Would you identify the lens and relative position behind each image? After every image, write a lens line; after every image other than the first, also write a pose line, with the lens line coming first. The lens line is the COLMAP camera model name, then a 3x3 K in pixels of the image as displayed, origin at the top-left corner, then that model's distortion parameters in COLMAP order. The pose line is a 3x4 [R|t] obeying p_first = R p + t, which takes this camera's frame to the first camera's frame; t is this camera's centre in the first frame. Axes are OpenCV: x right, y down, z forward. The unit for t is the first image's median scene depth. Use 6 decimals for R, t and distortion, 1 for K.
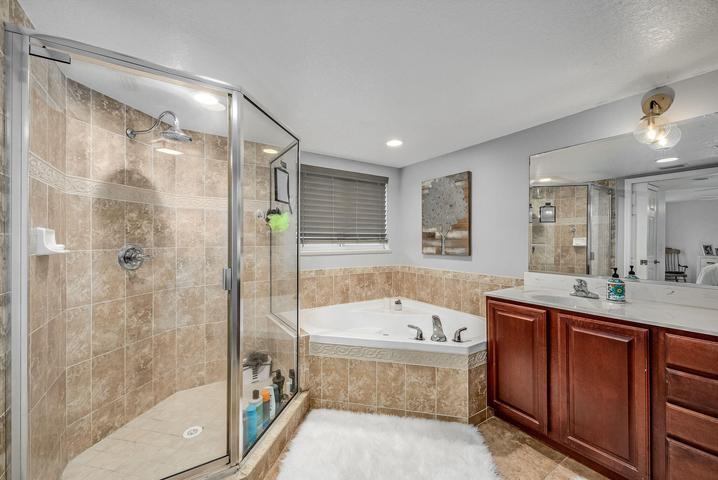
lens RADIAL K [[296.5, 0, 360.9], [0, 296.5, 238.5], [0, 0, 1]] dist [0.005091, 0.000325]
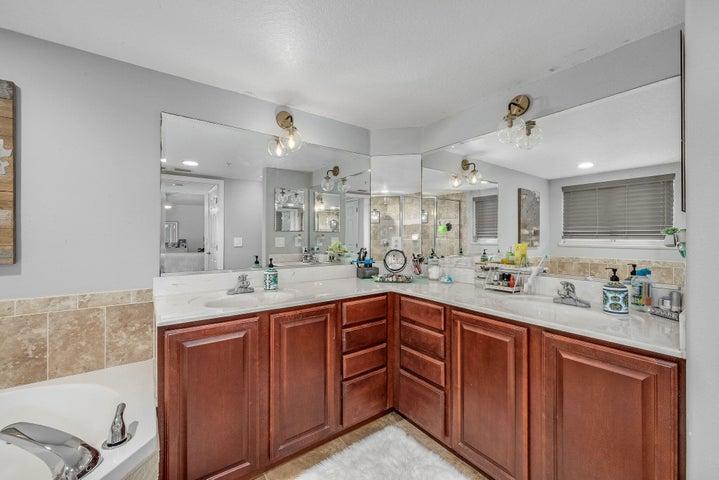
lens RADIAL K [[295.0, 0, 360.3], [0, 295.0, 235.3], [0, 0, 1]] dist [-0.001428, -0.000453]
pose [[-0.053741, 0.008115, 0.998522, -0.124593], [-0.002912, 0.999961, -0.008284, 0.015005], [-0.998551, -0.003353, -0.053715, 0.458406]]
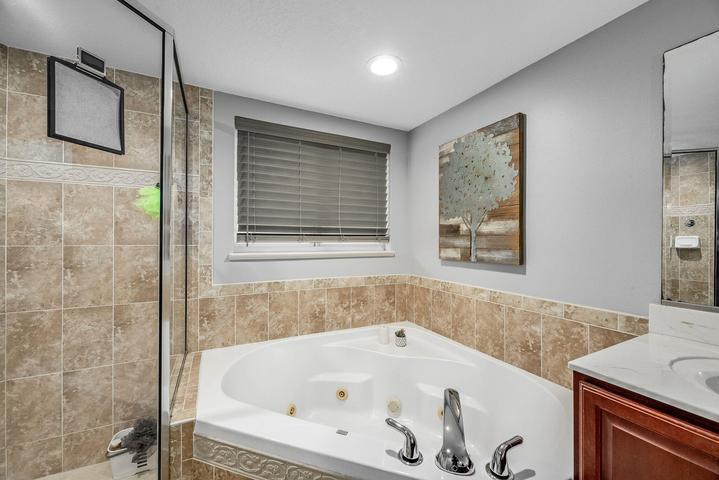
lens RADIAL K [[295.0, 0, 359.2], [0, 295.0, 238.9], [0, 0, 1]] dist [-0.001428, -0.000453]
pose [[0.993238, 0.004934, -0.115991, 0.123852], [-0.004635, 0.999985, 0.002844, 0.008881], [0.116003, -0.002287, 0.993246, 0.399360]]
